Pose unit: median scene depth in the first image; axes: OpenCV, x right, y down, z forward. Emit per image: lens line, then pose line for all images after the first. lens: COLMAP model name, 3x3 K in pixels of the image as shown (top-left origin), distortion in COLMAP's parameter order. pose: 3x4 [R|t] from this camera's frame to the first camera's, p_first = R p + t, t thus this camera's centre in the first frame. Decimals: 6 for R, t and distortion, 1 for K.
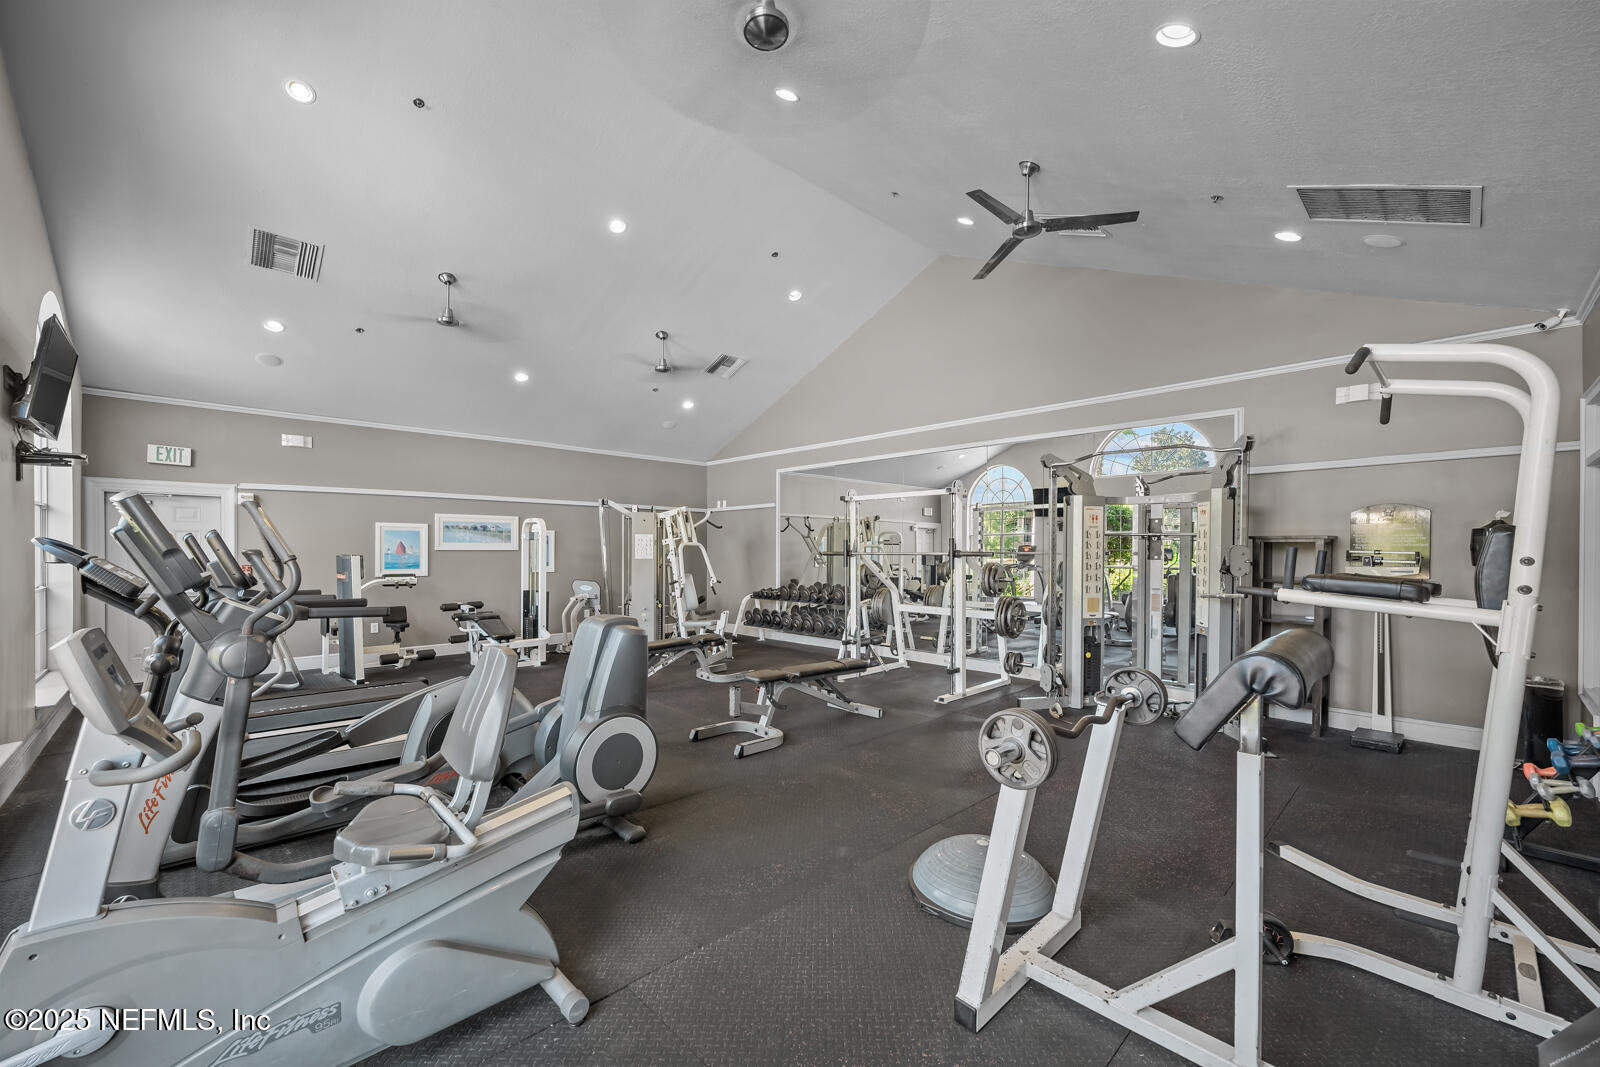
lens RADIAL K [[639.1, 0, 801.9], [0, 639.1, 557.5], [0, 0, 1]] dist [0.001012, 0.000036]
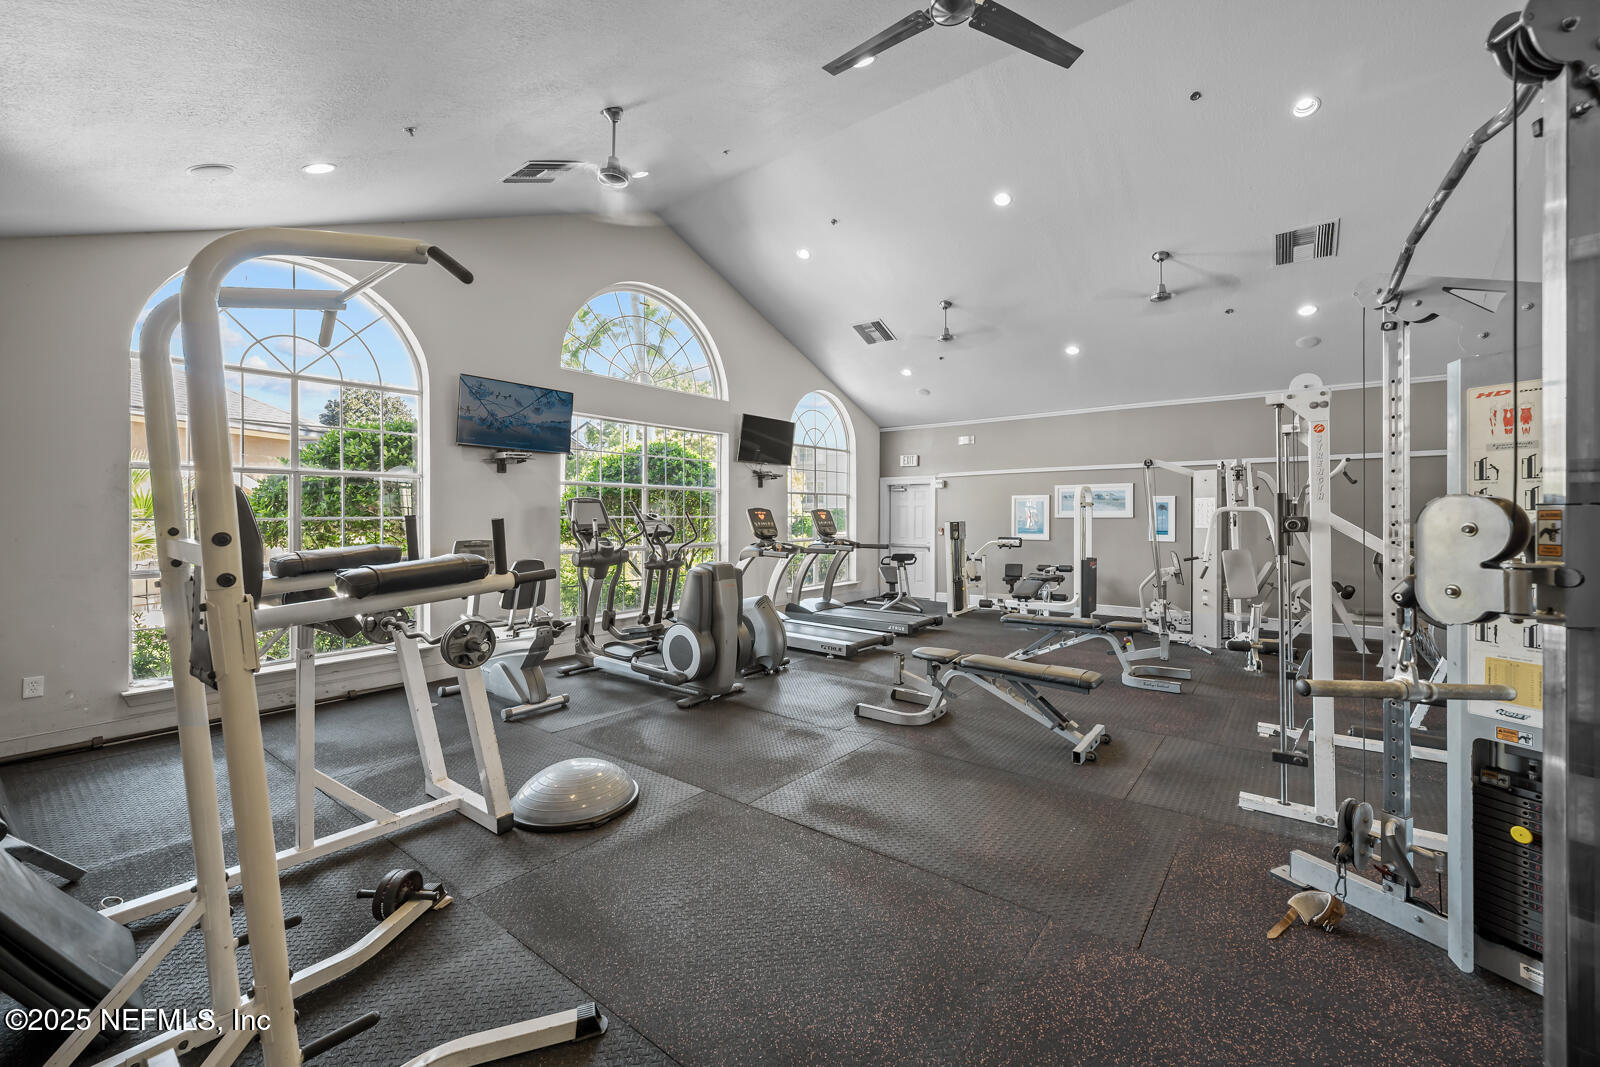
lens RADIAL K [[629.8, 0, 802.2], [0, 629.8, 519.4], [0, 0, 1]] dist [-0.075971, -0.000007]
pose [[0.133598, -0.004131, -0.991027, 0.497374], [-0.009035, 0.999945, -0.005386, 0.001761], [0.990994, 0.009674, 0.133554, 0.436737]]
